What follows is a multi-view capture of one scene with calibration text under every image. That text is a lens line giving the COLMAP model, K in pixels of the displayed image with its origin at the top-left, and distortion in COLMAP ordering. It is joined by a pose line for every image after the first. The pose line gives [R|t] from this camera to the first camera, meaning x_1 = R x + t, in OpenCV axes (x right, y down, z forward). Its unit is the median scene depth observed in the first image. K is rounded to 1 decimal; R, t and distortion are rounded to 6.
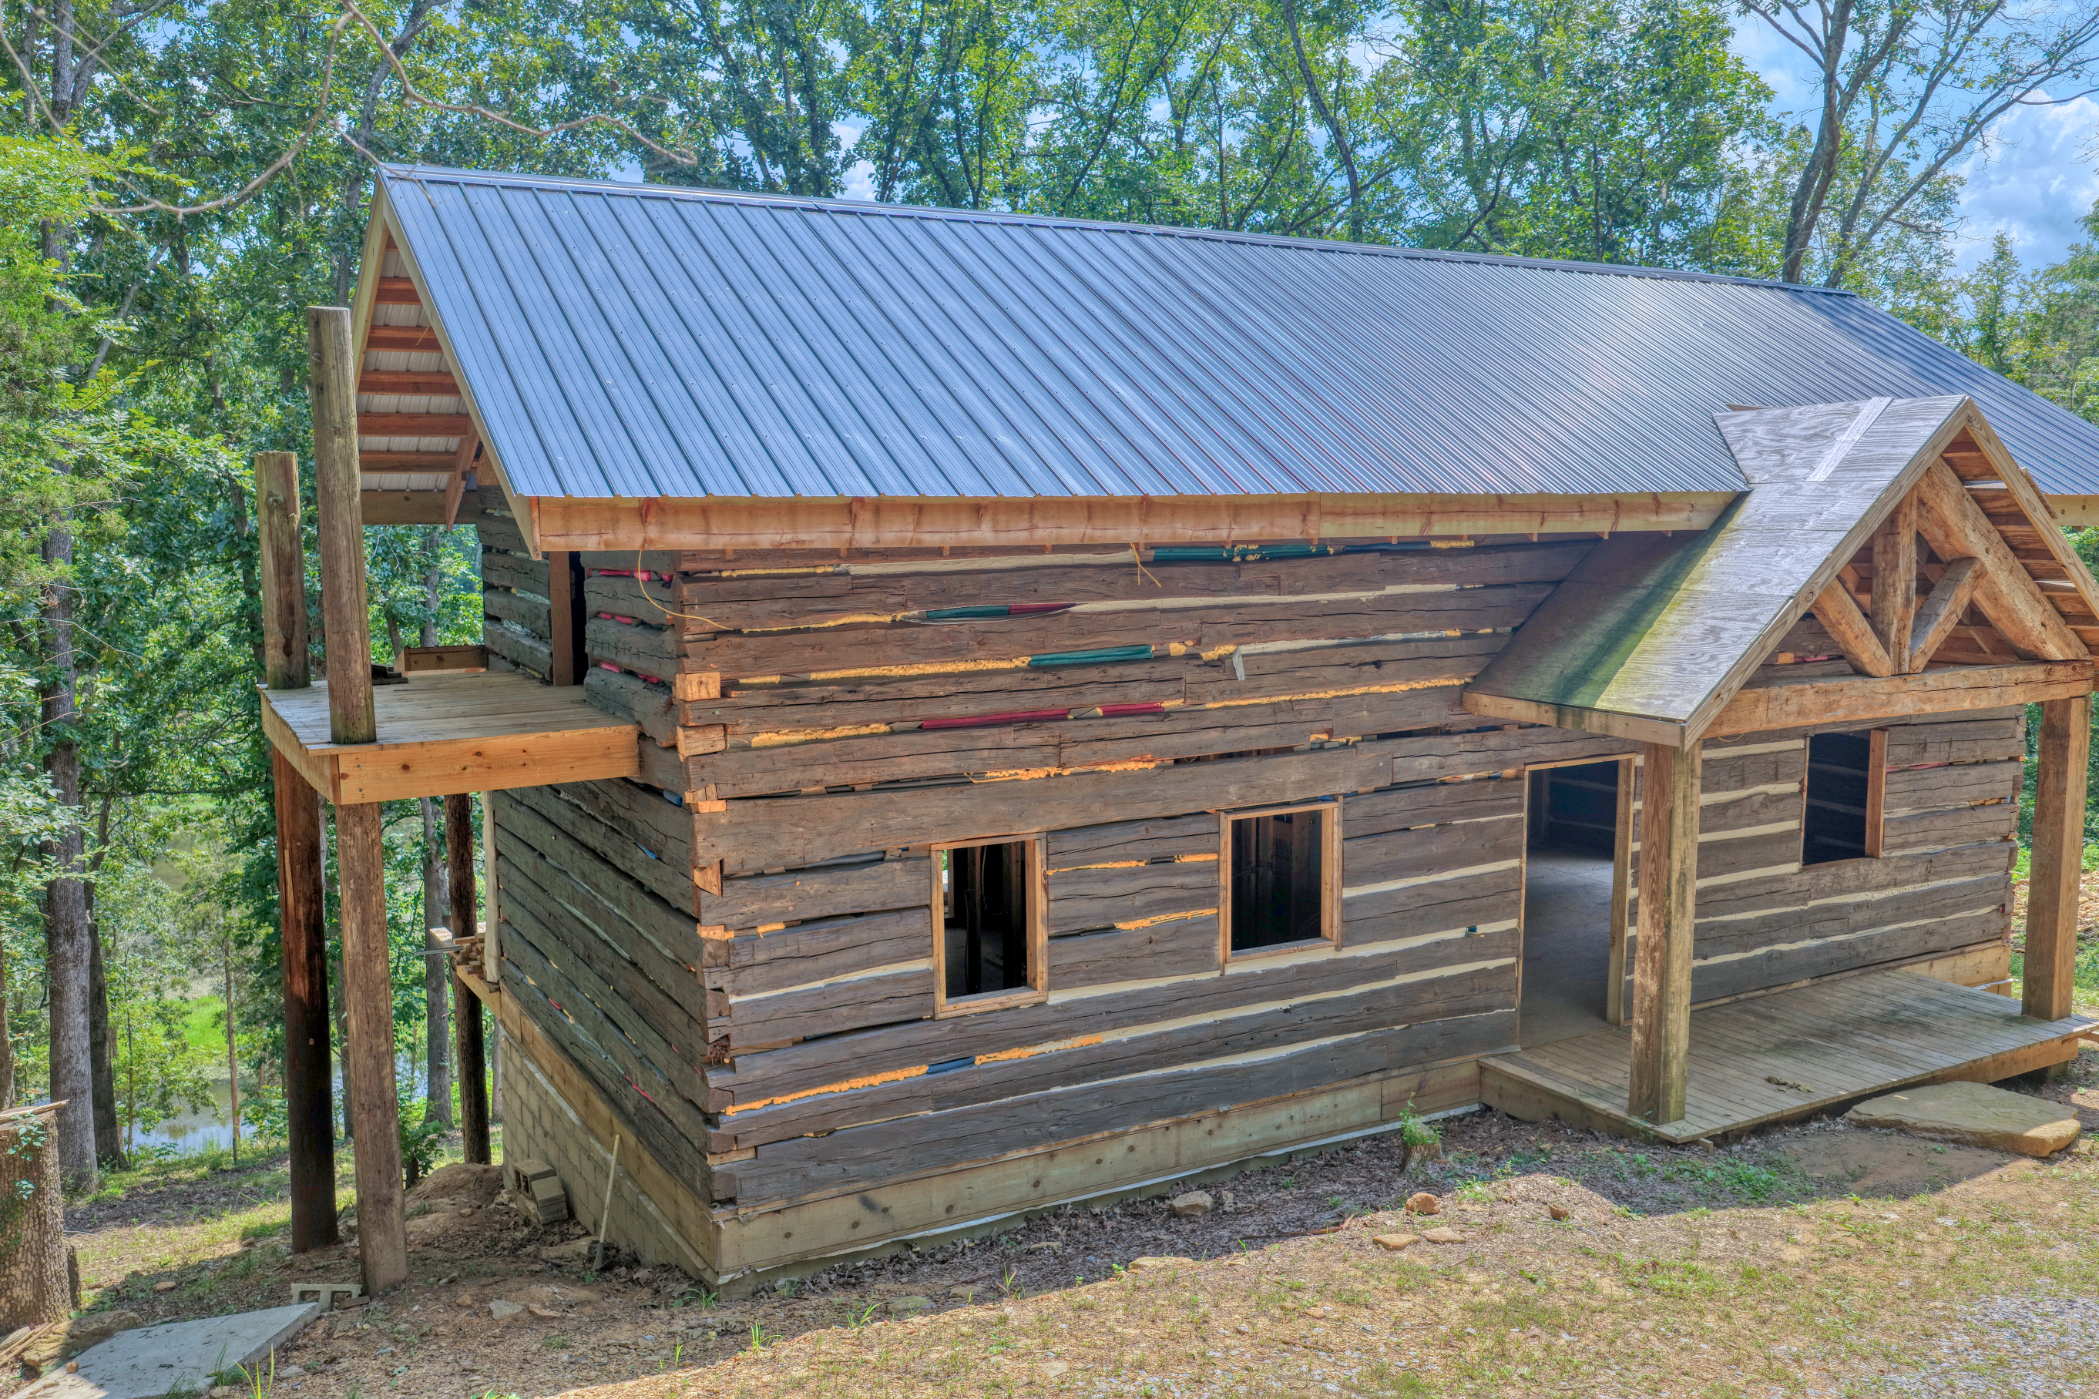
lens RADIAL K [[1754.4, 0, 1050.7], [0, 1754.4, 703.3], [0, 0, 1]] dist [-0.014501, 0.045919]
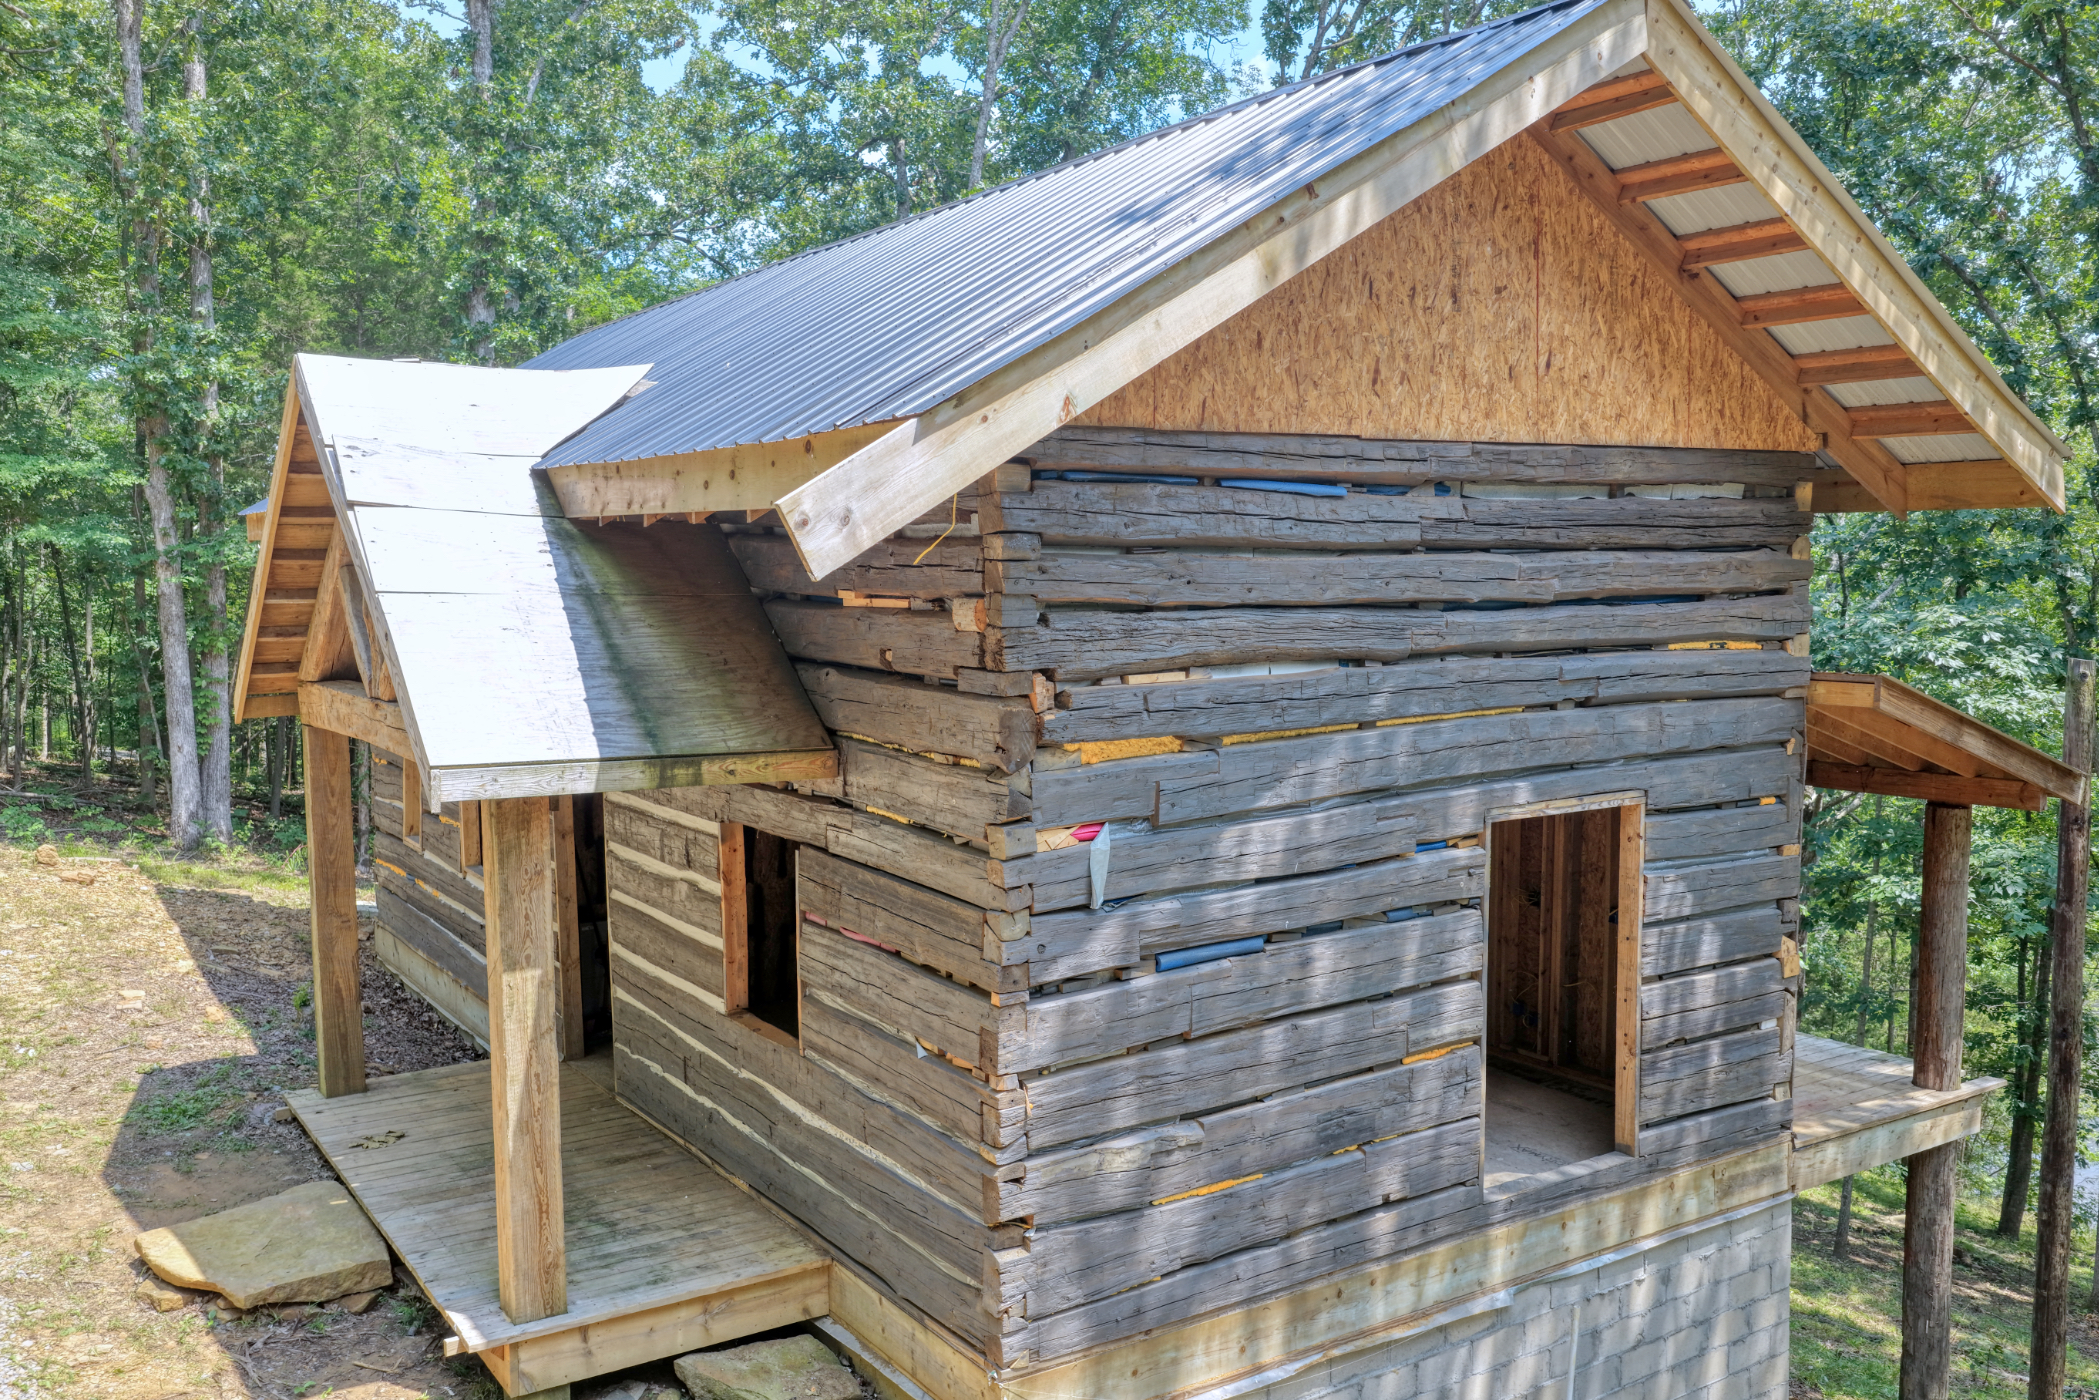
lens RADIAL K [[1754.4, 0, 1061.1], [0, 1754.4, 702.7], [0, 0, 1]] dist [-0.014501, 0.045919]
pose [[0.070607, 0.085550, -0.993829, 1.397627], [-0.112056, 0.990689, 0.077318, -0.119776], [0.991190, 0.105906, 0.079536, 1.326087]]
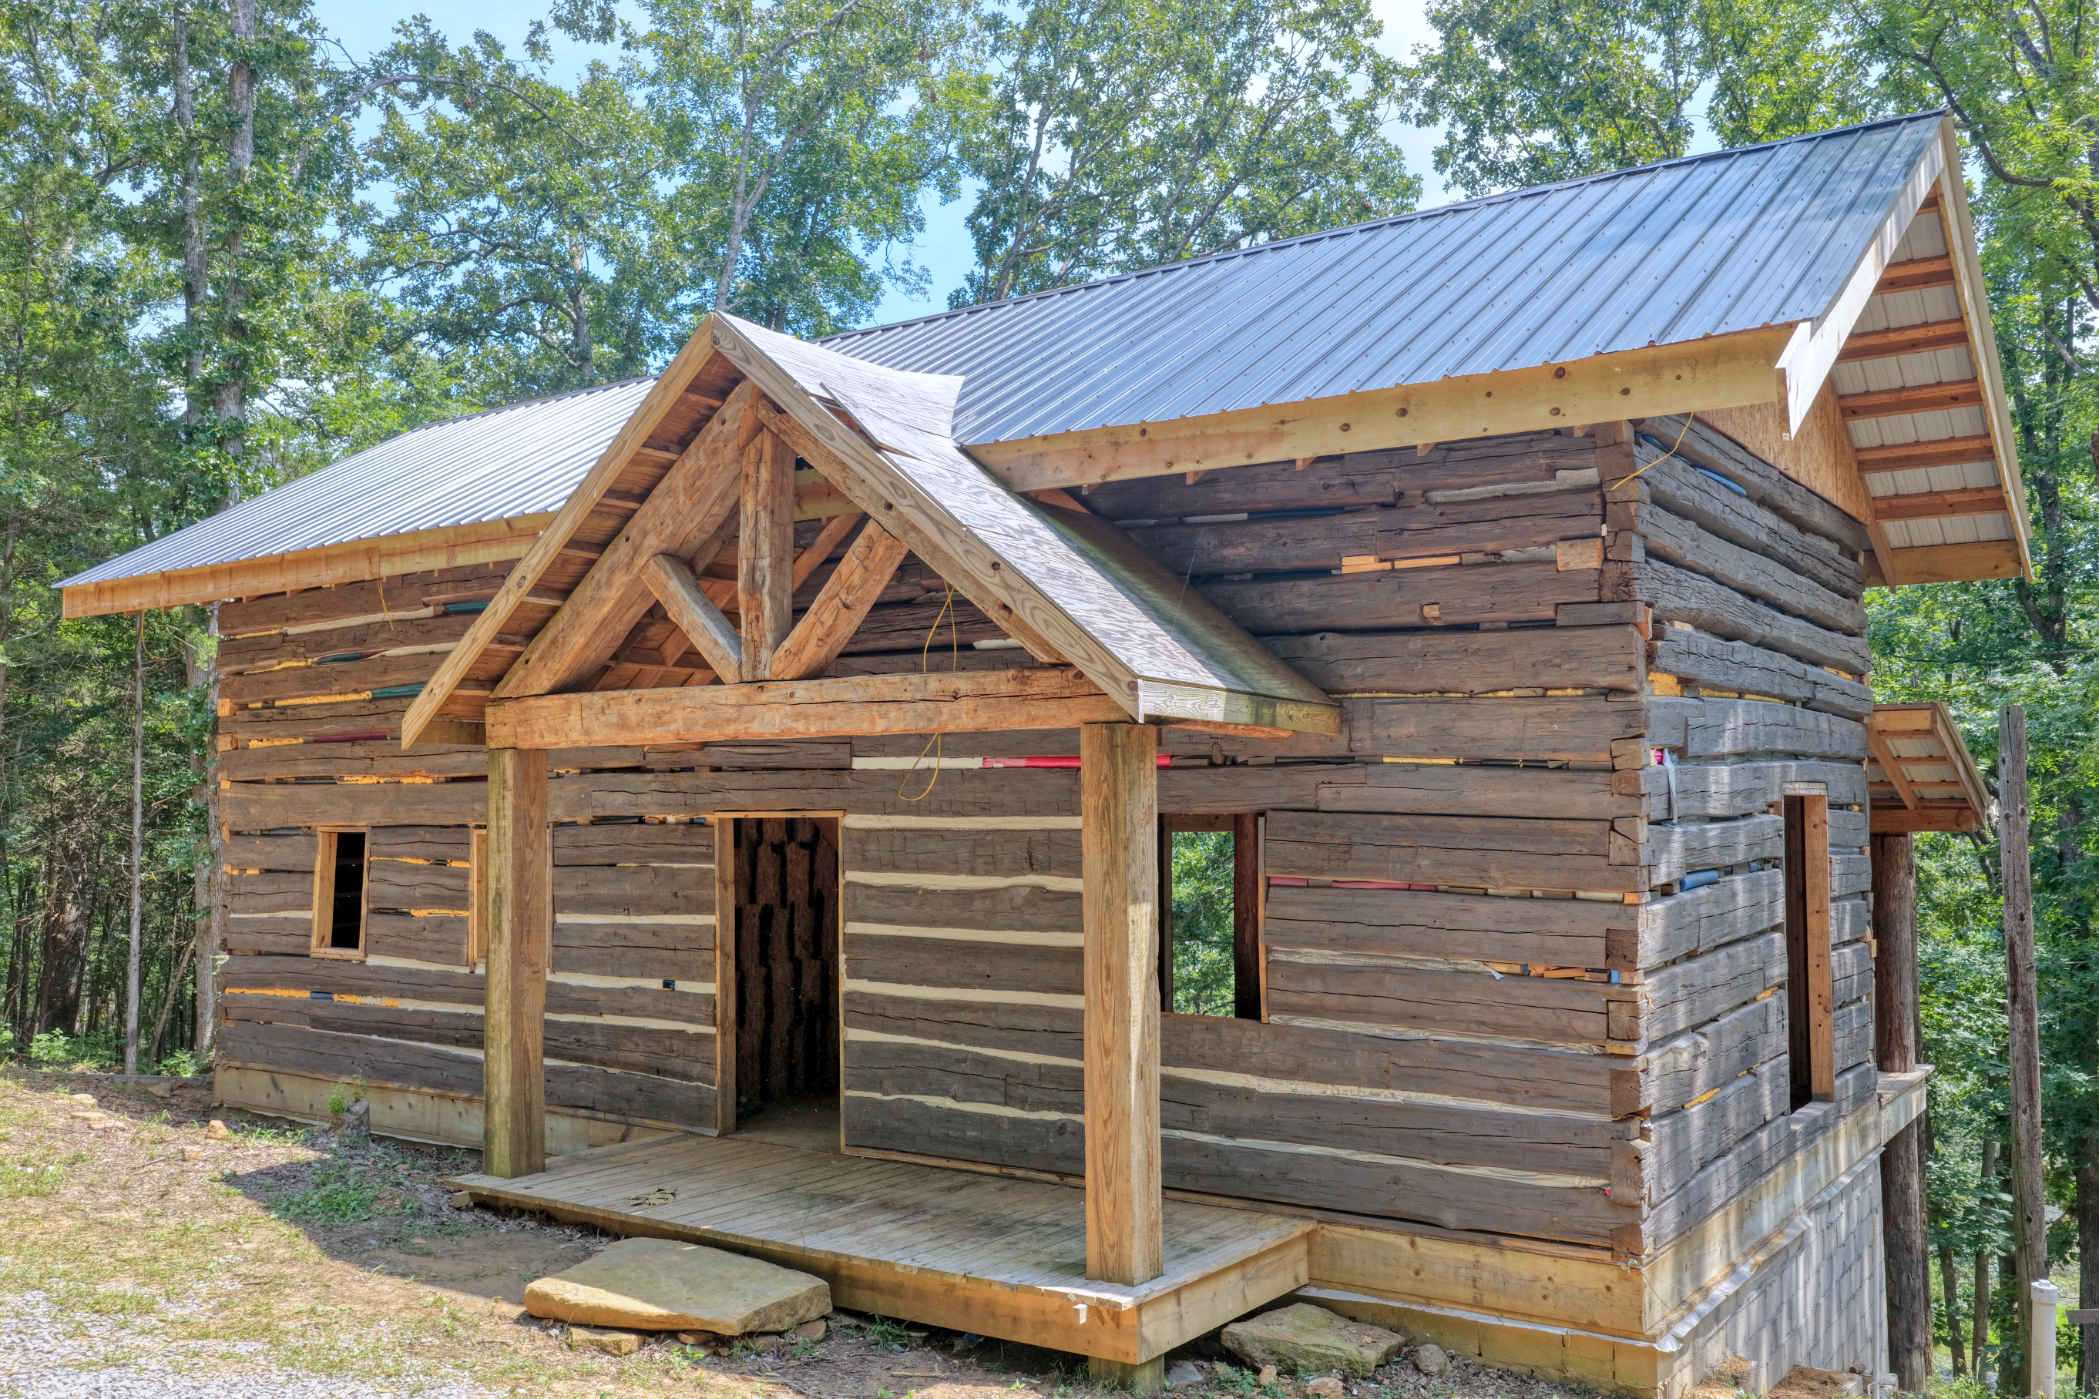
lens RADIAL K [[1754.4, 0, 1057.1], [0, 1754.4, 703.3], [0, 0, 1]] dist [-0.014501, 0.045919]
pose [[0.430746, -0.051758, -0.900988, 1.302613], [-0.103892, 0.988873, -0.106475, 0.064446], [0.896473, 0.139469, 0.420576, 0.845403]]
